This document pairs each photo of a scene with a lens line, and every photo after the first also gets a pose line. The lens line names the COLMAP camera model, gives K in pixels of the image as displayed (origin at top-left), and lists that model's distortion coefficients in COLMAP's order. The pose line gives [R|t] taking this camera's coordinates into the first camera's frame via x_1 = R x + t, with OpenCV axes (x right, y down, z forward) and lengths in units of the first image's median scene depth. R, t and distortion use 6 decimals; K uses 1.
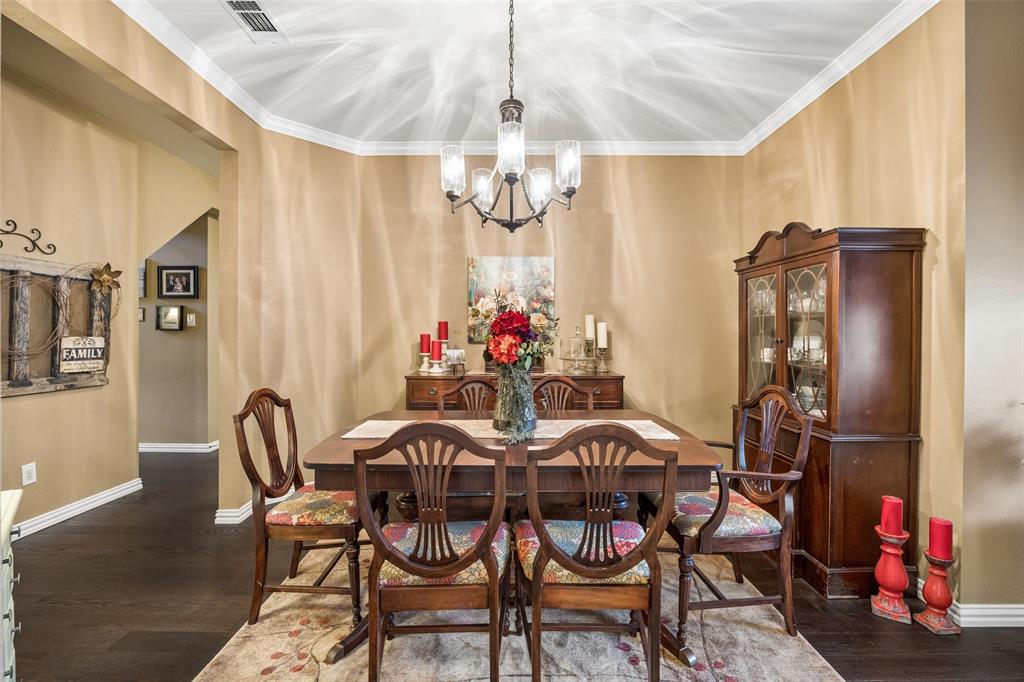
lens RADIAL K [[459.0, 0, 516.8], [0, 459.0, 338.1], [0, 0, 1]] dist [-0.008395, -0.000923]
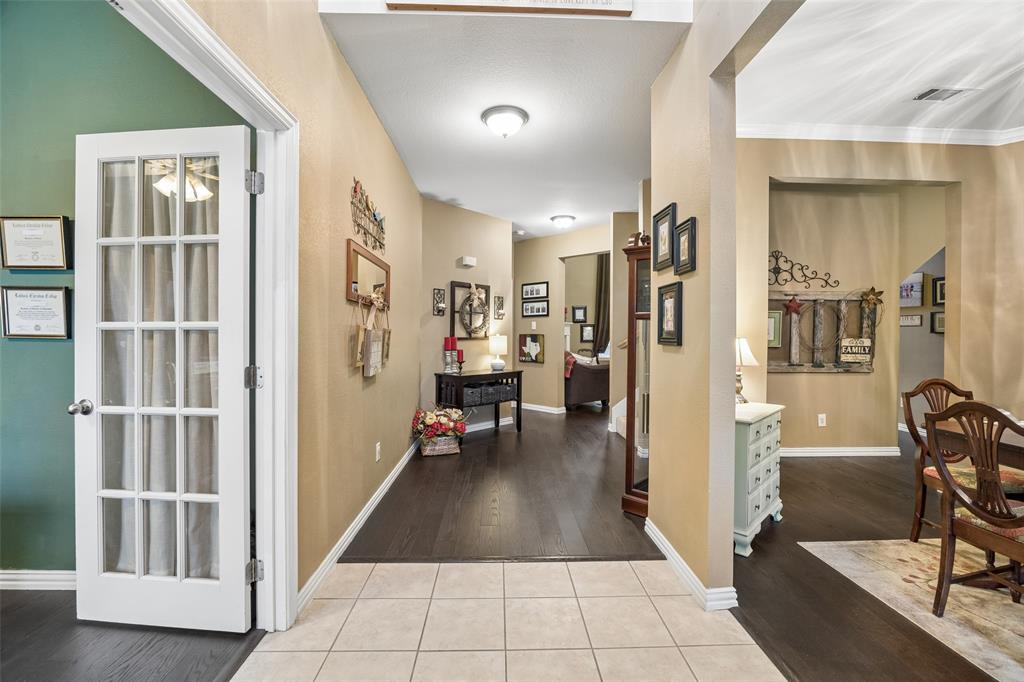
lens RADIAL K [[459.0, 0, 518.9], [0, 459.0, 339.3], [0, 0, 1]] dist [-0.008395, -0.000923]
pose [[0.066186, 0.008749, -0.997769, 0.494270], [-0.010529, 0.999912, 0.008069, -0.000555], [0.997752, 0.009972, 0.066272, -0.213515]]
